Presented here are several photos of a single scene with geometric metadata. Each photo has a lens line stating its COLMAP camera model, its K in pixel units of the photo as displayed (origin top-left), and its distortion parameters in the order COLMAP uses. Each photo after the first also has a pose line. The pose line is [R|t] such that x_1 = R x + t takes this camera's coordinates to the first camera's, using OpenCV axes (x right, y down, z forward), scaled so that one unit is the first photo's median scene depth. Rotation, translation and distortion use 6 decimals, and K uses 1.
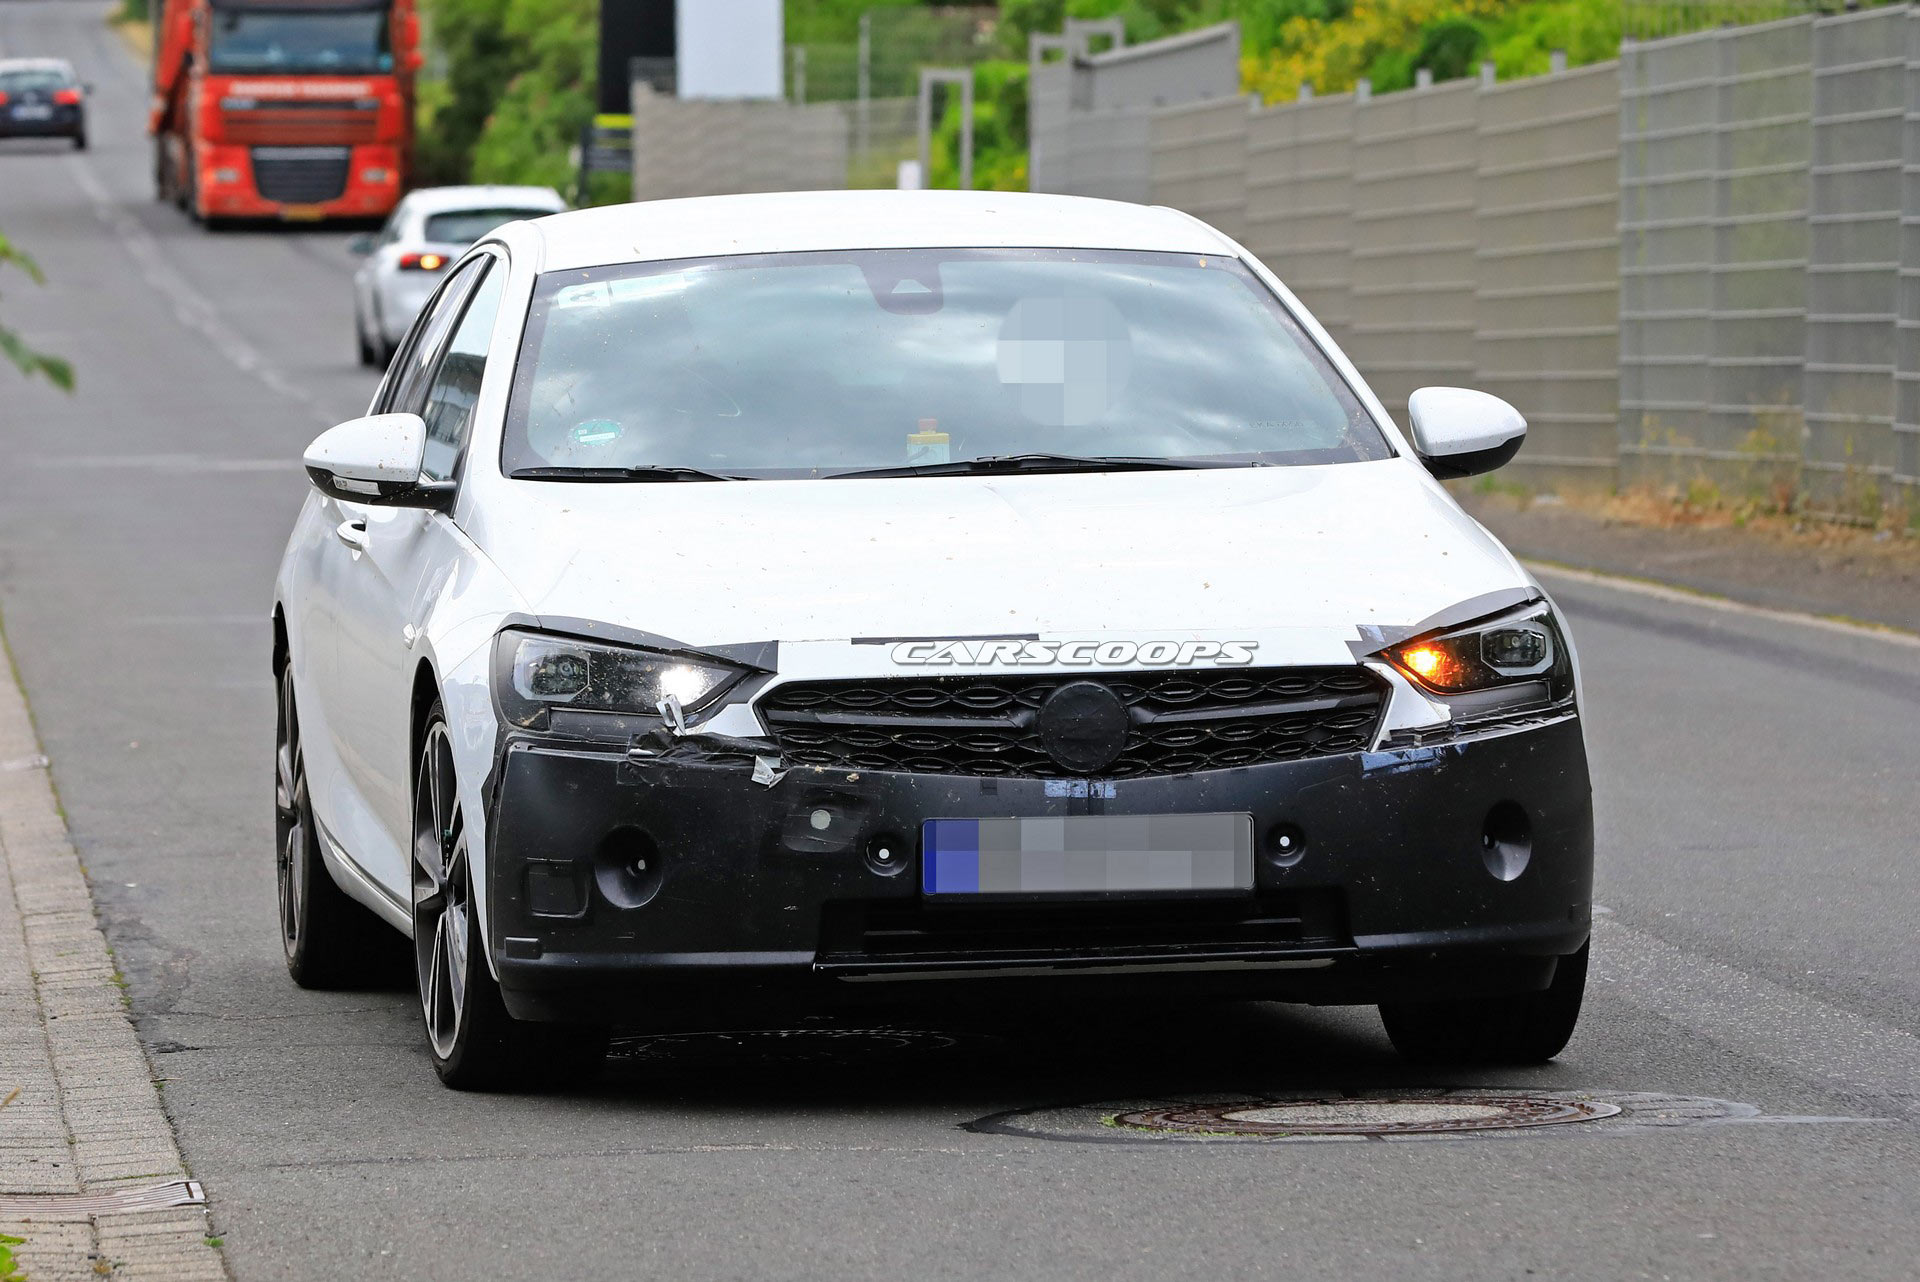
lens RADIAL K [[10848.0, 0, 946.1], [0, 10848.0, 650.0], [0, 0, 1]] dist [1.847866, 0.000000]
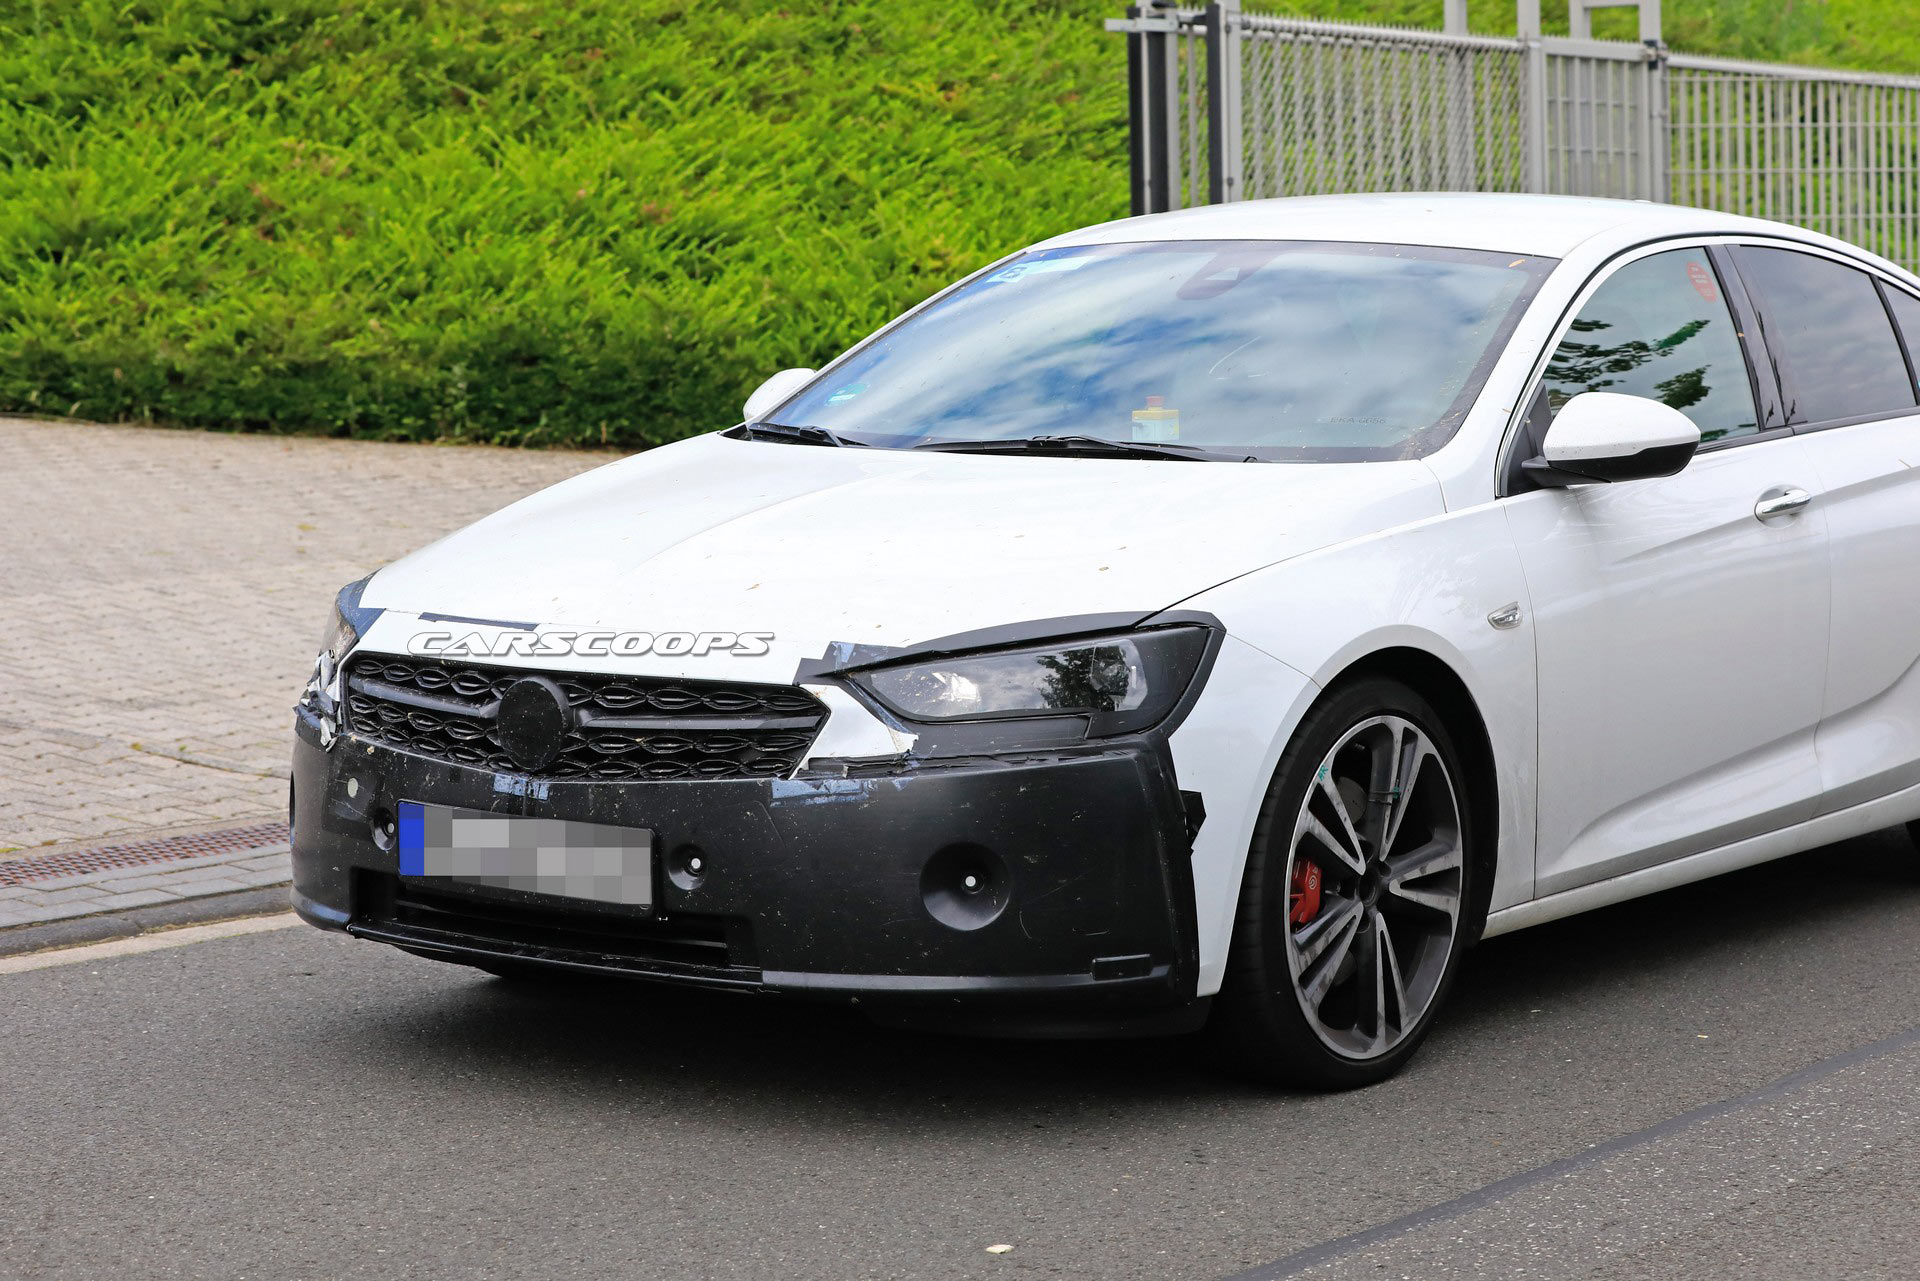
lens RADIAL K [[4025.7, 0, 963.6], [0, 4025.7, 639.8], [0, 0, 1]] dist [-0.349203, 0.000000]
pose [[0.703375, 0.088020, -0.705348, 0.293419], [-0.044199, 0.995799, 0.080189, -0.031052], [0.709443, -0.025227, 0.704311, 0.769288]]
